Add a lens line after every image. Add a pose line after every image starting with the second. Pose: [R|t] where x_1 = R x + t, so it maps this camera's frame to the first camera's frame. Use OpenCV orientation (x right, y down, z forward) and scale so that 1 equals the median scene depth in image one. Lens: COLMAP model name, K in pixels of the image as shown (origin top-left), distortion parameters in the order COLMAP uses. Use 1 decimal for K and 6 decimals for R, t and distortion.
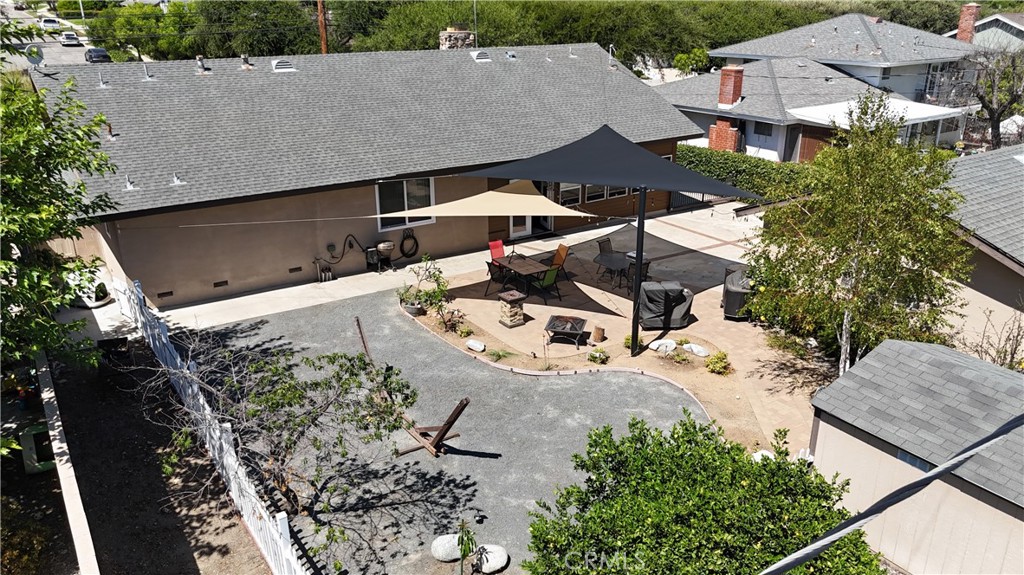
lens RADIAL K [[769.4, 0, 518.7], [0, 769.4, 286.5], [0, 0, 1]] dist [0.068982, -0.041950]
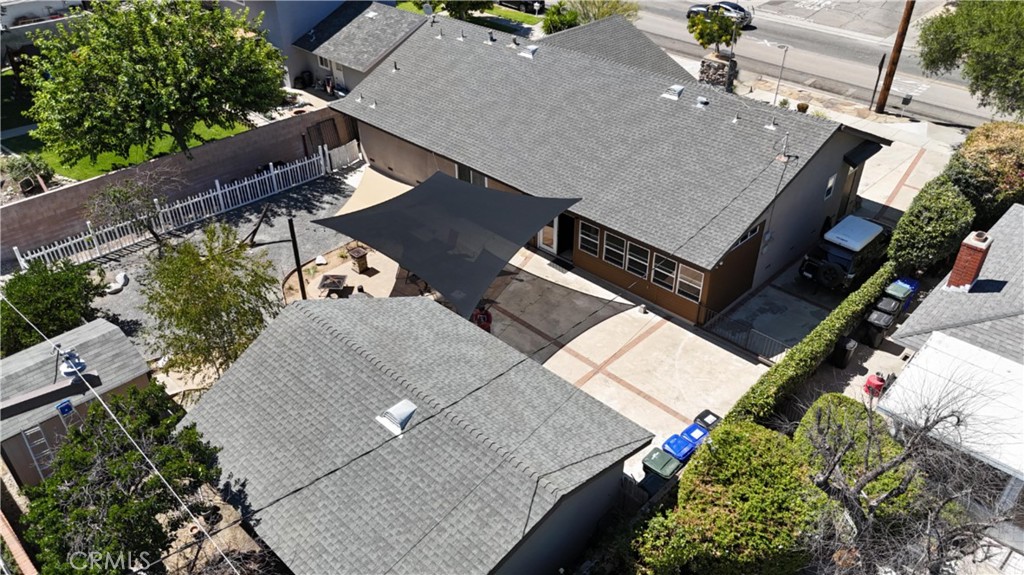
lens RADIAL K [[769.4, 0, 511.6], [0, 769.4, 285.0], [0, 0, 1]] dist [0.068982, -0.041950]
pose [[0.185119, 0.546200, -0.816944, 0.951744], [-0.333902, 0.816814, 0.470451, -0.541068], [0.924251, 0.185690, 0.333585, 0.560669]]
